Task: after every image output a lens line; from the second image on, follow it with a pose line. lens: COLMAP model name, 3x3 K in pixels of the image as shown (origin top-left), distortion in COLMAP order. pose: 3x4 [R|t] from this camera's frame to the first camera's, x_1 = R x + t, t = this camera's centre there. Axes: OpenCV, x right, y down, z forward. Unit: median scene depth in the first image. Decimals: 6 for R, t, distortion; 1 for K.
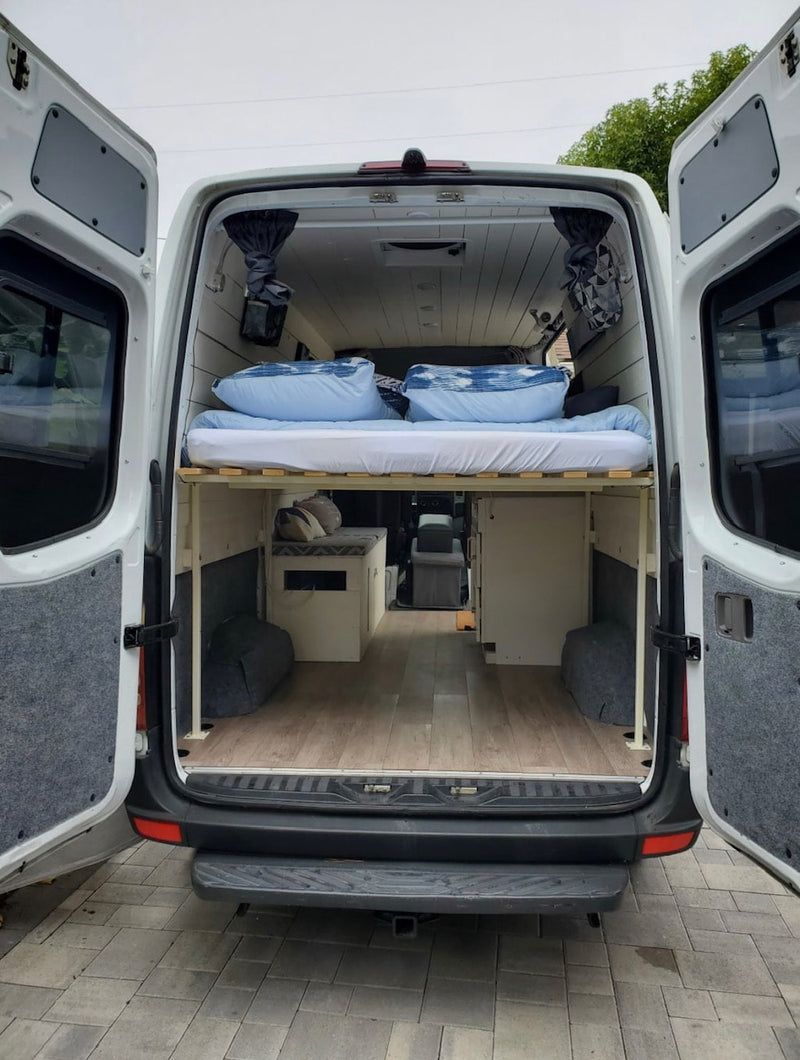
lens RADIAL K [[904.3, 0, 400.0], [0, 904.3, 530.0], [0, 0, 1]] dist [0.004205, -0.000757]
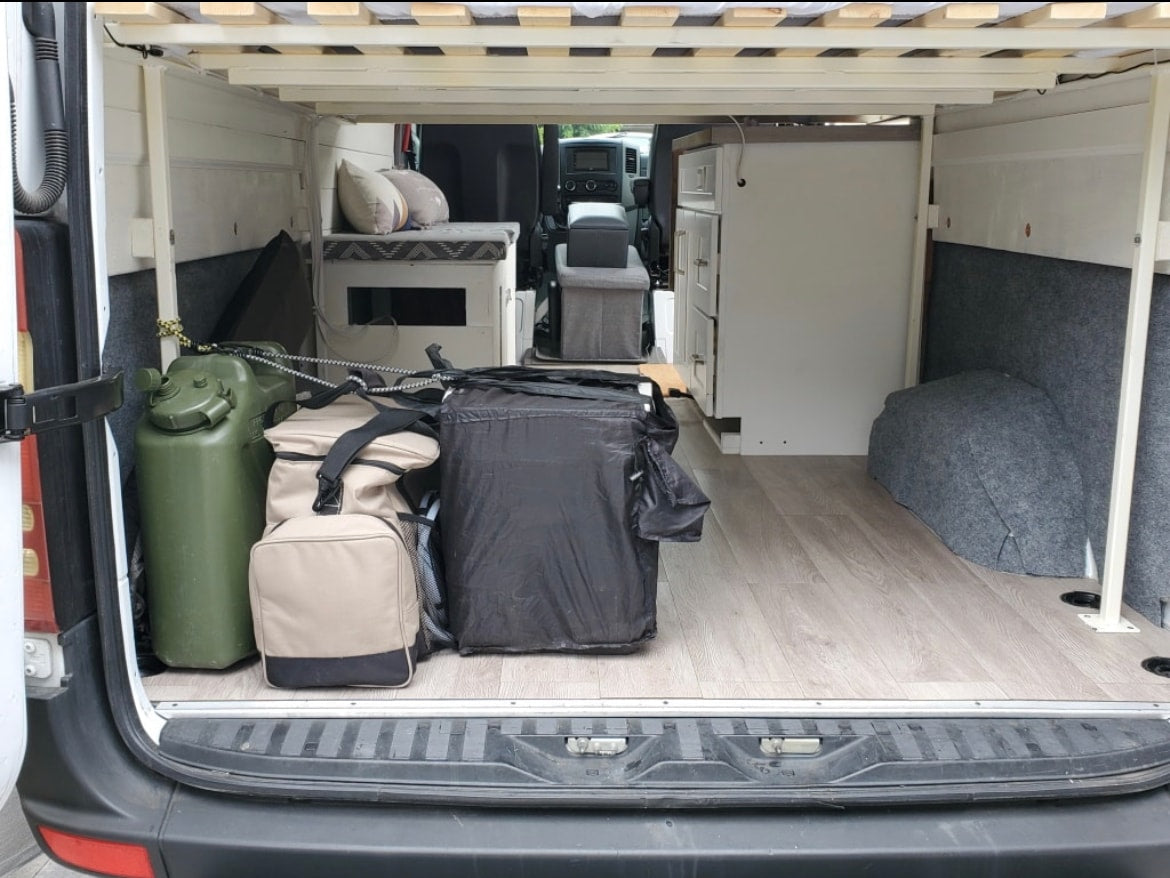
lens RADIAL K [[1230.1, 0, 560.0], [0, 1230.1, 439.1], [0, 0, 1]] dist [0.015886, 0.002795]
pose [[0.998253, -0.014416, 0.057297, -0.075426], [0.006239, 0.990074, 0.140409, 0.051033], [-0.058752, -0.139806, 0.988434, 0.421377]]
